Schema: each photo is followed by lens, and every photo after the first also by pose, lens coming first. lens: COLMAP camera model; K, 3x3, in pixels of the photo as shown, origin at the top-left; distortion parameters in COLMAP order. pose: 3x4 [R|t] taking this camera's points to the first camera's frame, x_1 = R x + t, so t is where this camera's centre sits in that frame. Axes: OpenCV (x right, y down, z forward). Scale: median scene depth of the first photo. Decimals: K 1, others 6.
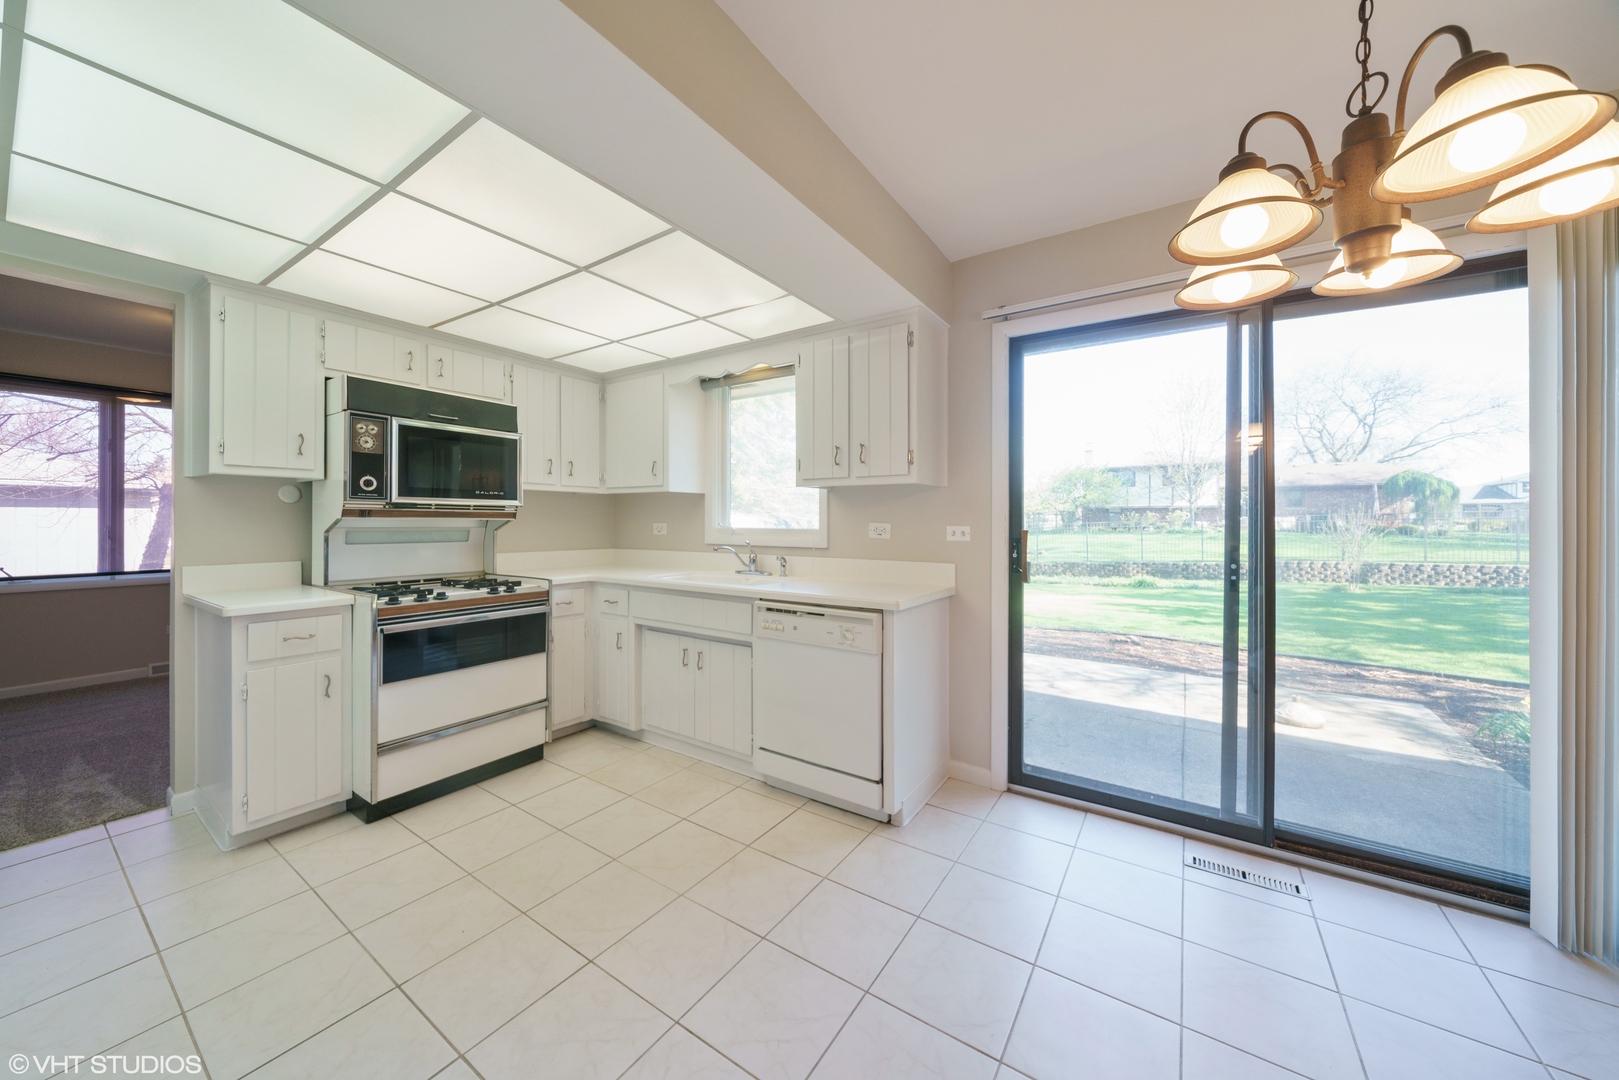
lens RADIAL K [[560.7, 0, 812.4], [0, 560.7, 523.4], [0, 0, 1]] dist [-0.000234, -0.000033]
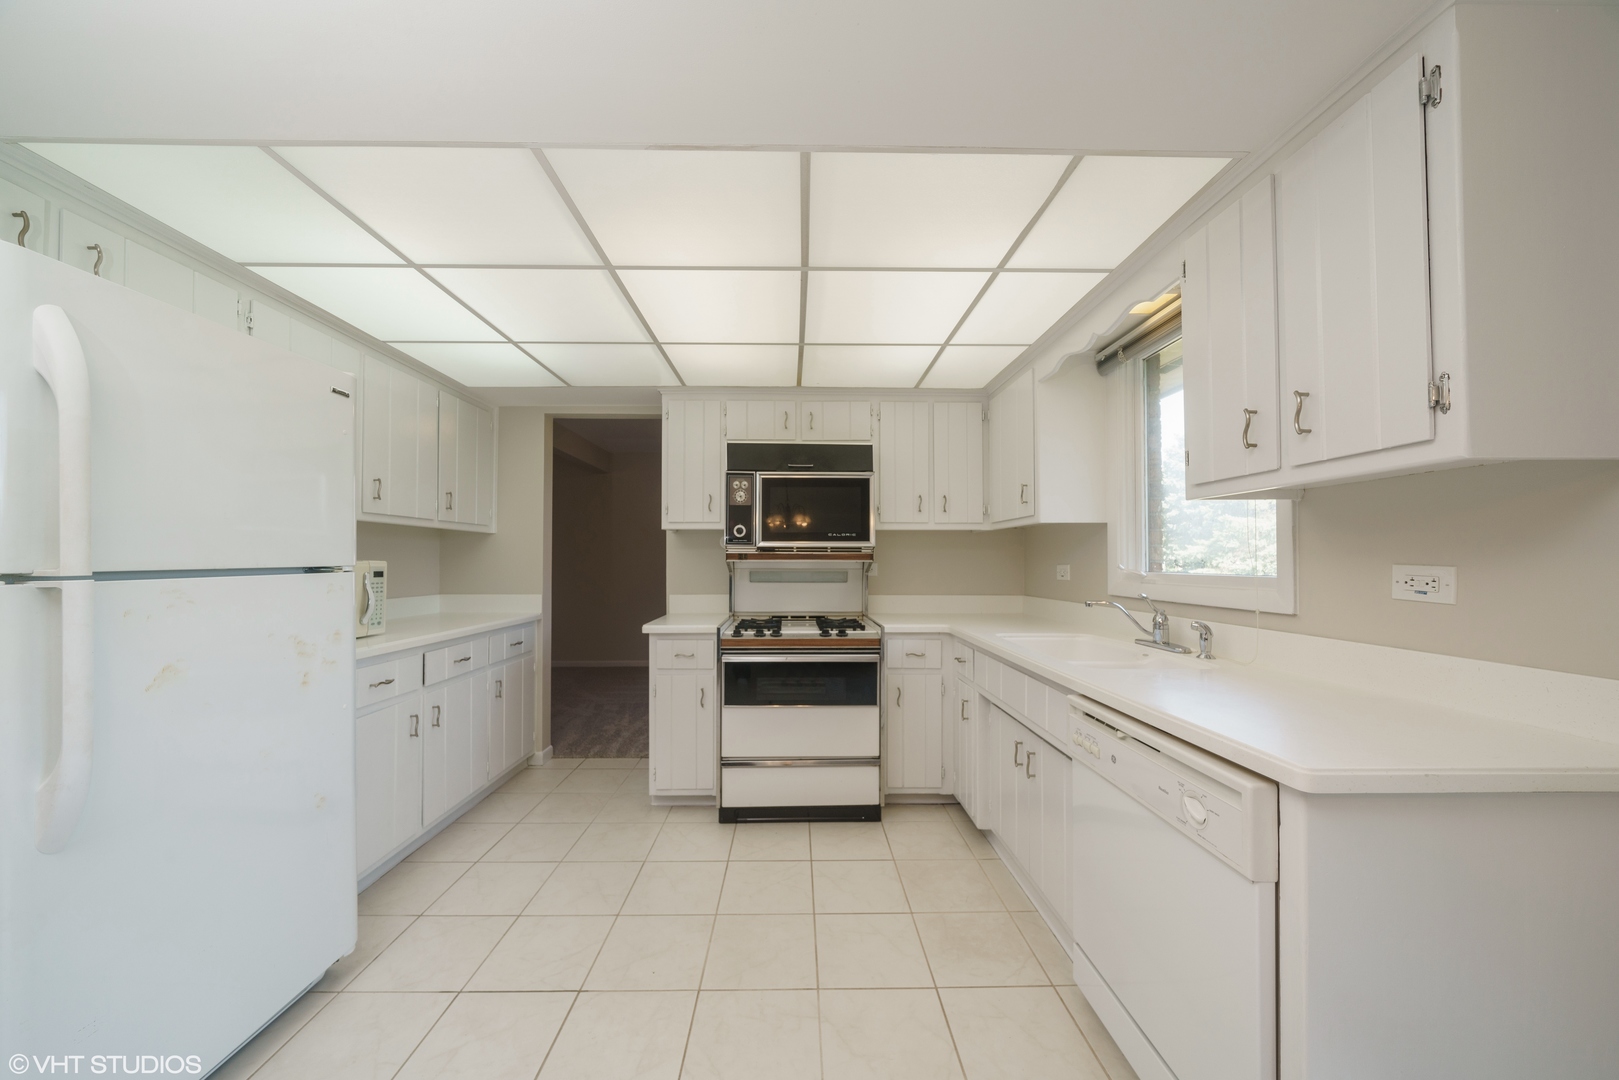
lens RADIAL K [[560.7, 0, 805.8], [0, 560.7, 556.8], [0, 0, 1]] dist [-0.000234, -0.000033]
pose [[0.569182, -0.010463, -0.822145, 0.212917], [-0.000710, 0.999912, -0.013217, -0.001676], [0.822211, 0.008107, 0.569124, 0.377938]]
